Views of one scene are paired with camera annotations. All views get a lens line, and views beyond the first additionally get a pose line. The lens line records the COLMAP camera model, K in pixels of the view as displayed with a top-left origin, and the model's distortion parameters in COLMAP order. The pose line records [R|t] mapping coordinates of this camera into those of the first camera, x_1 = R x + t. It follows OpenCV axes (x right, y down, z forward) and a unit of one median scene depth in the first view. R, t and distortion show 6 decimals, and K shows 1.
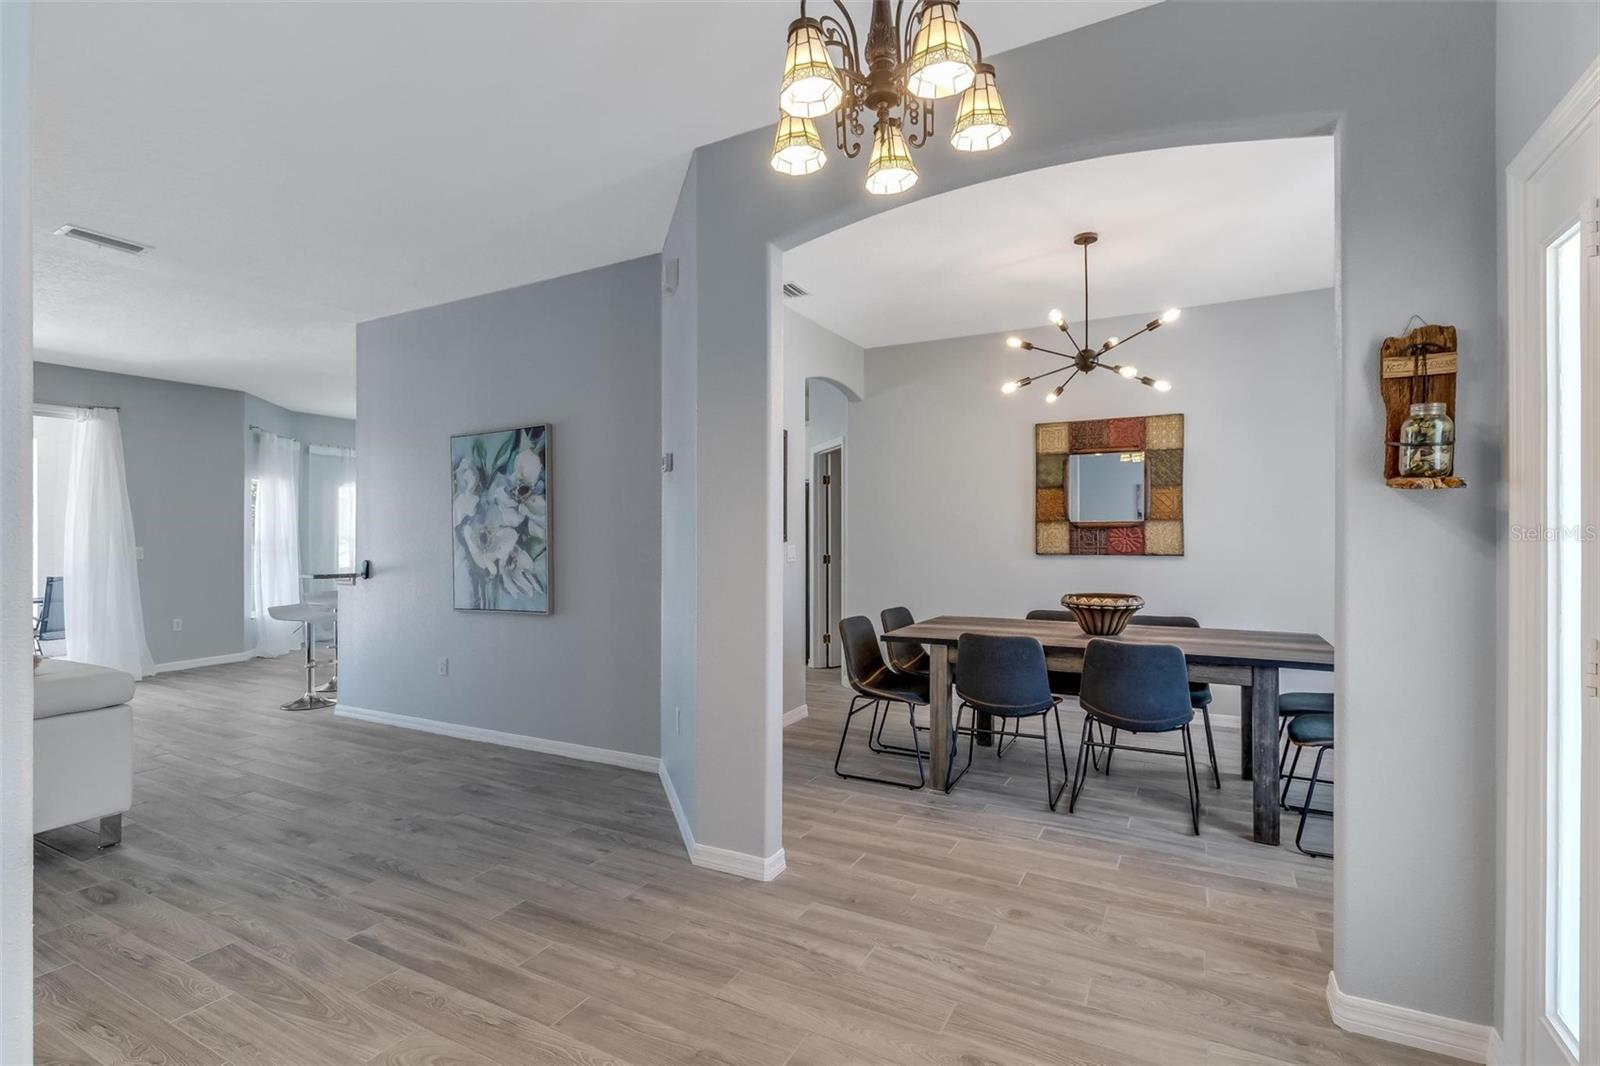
lens RADIAL K [[740.4, 0, 794.3], [0, 740.4, 538.5], [0, 0, 1]] dist [0.001012, -0.000101]
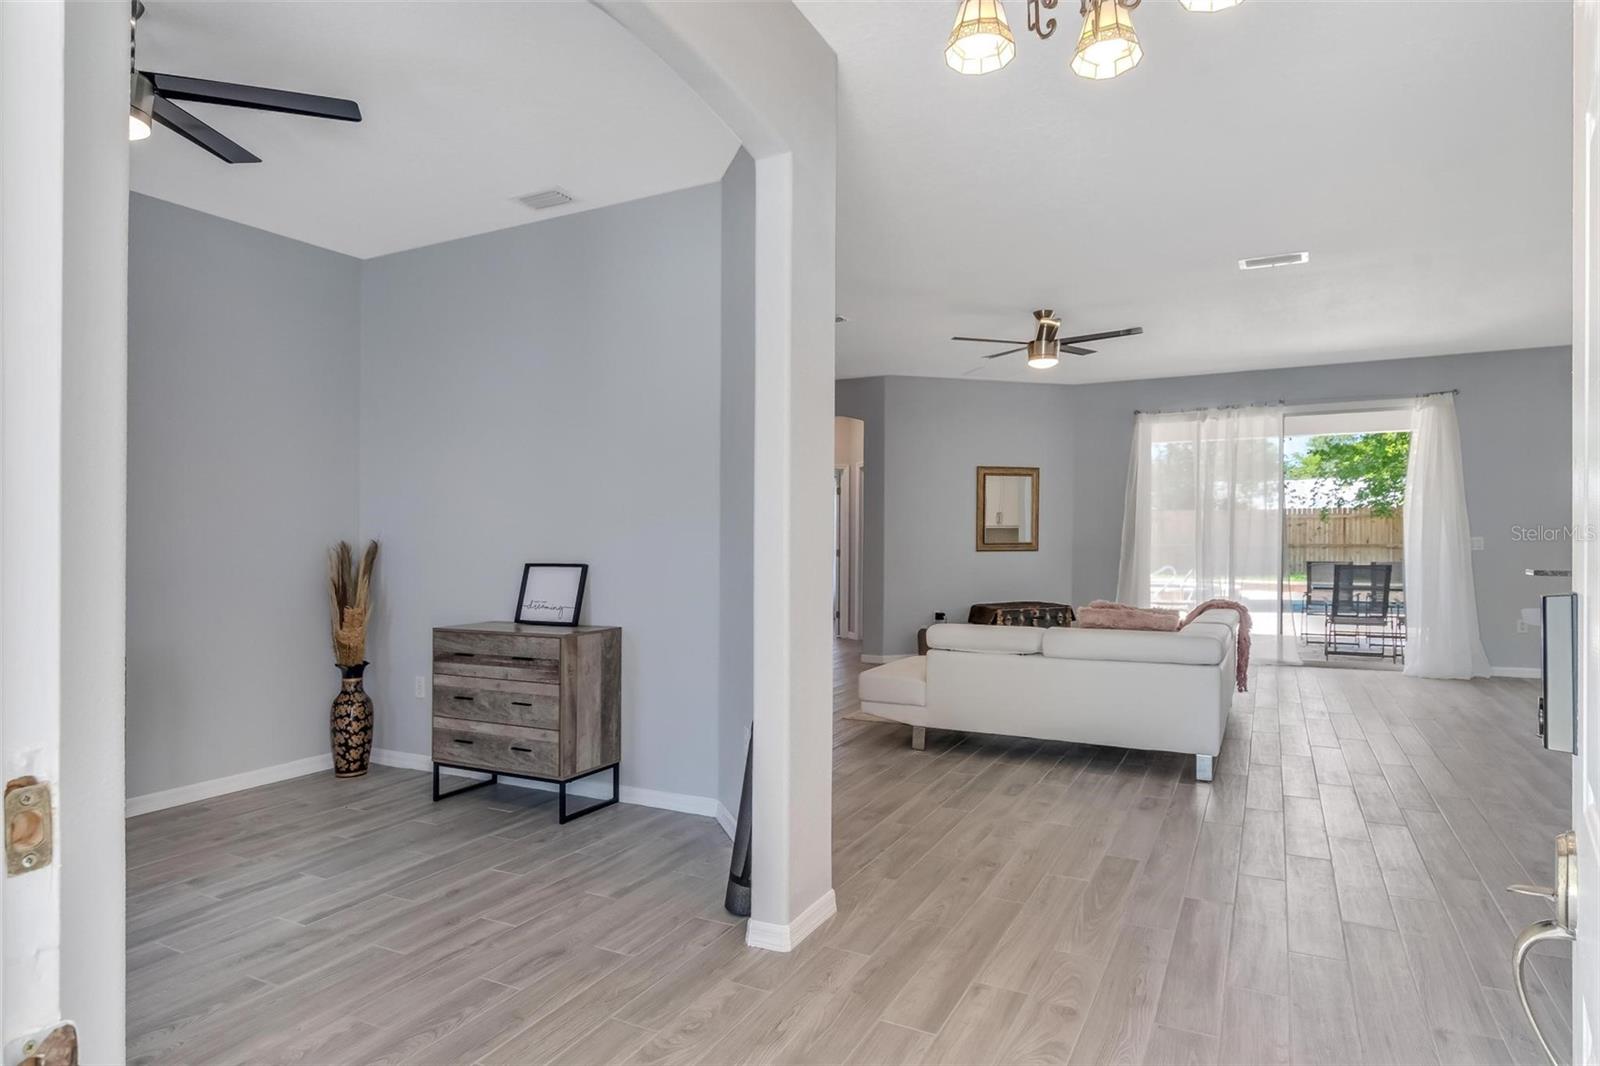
lens RADIAL K [[895.9, 0, 795.8], [0, 895.9, 554.4], [0, 0, 1]] dist [0.001726, 0.000052]
pose [[0.006993, 0.022378, -0.999725, 0.348787], [0.003573, 0.999743, 0.022403, 0.008133], [0.999969, -0.003728, 0.006911, 0.222652]]
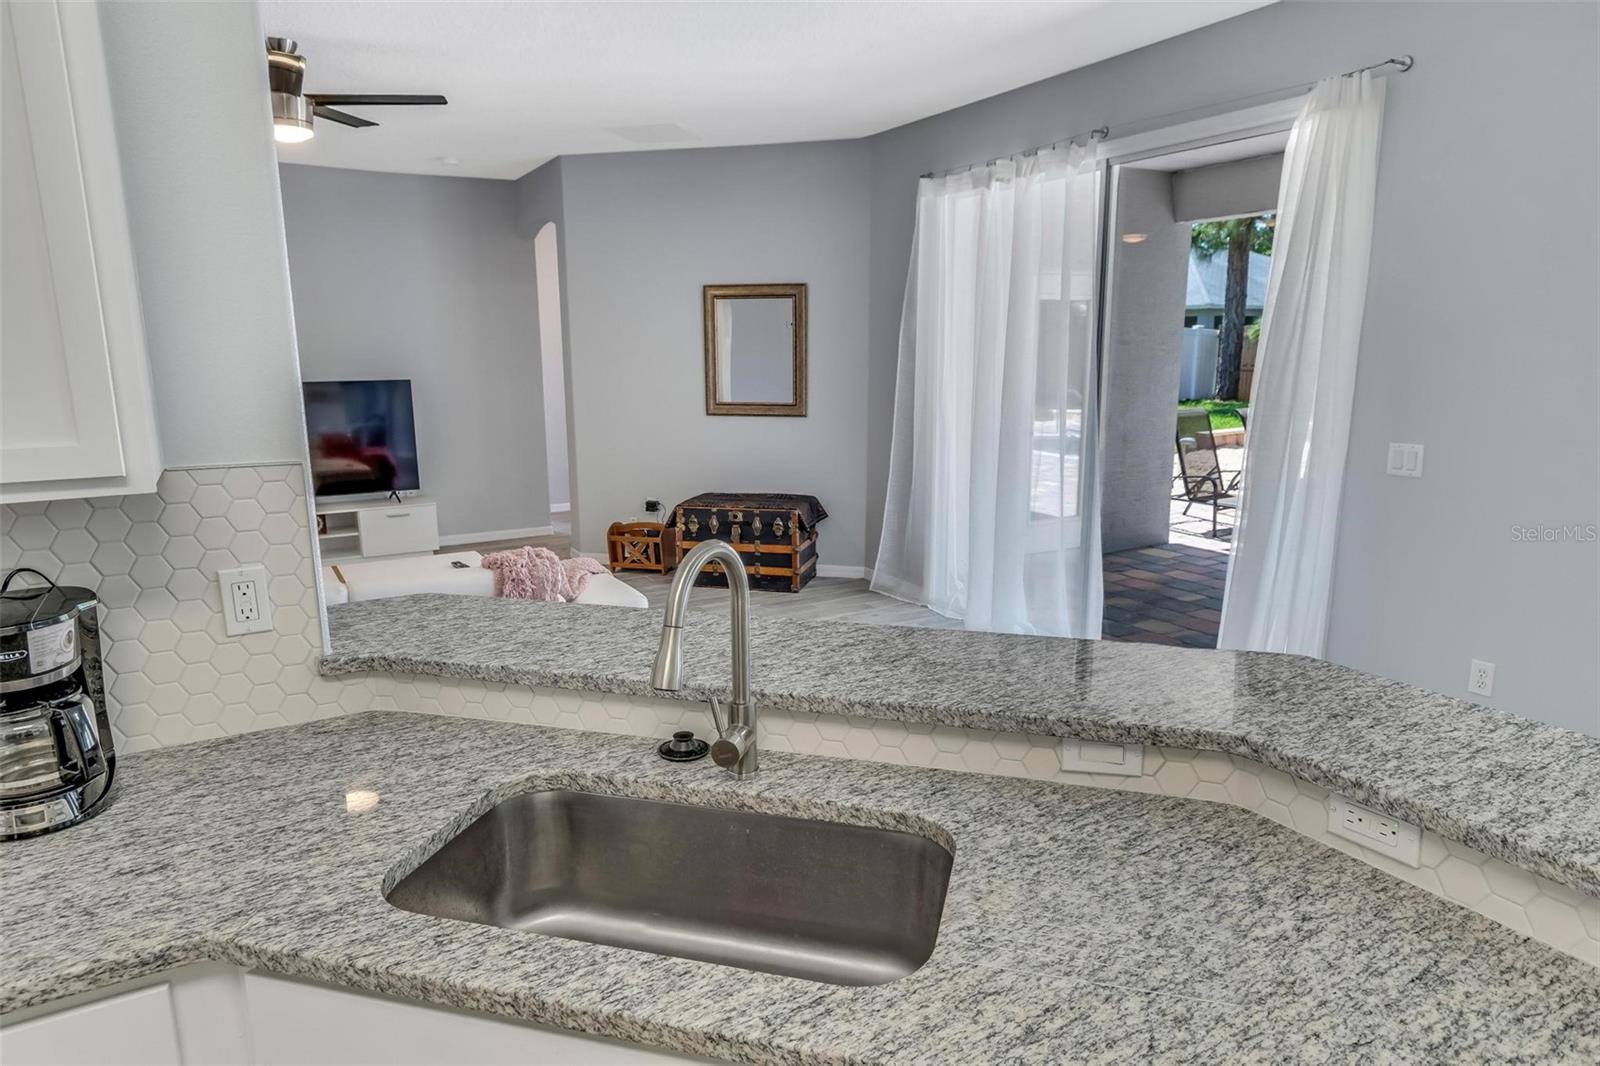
lens RADIAL K [[981.9, 0, 796.8], [0, 981.9, 539.3], [0, 0, 1]] dist [0.004704, 0.000815]
pose [[-0.519303, 0.175623, -0.836350, -0.460154], [0.005997, 0.979381, 0.201934, -0.067341], [0.854569, 0.099850, -0.509649, 1.534478]]
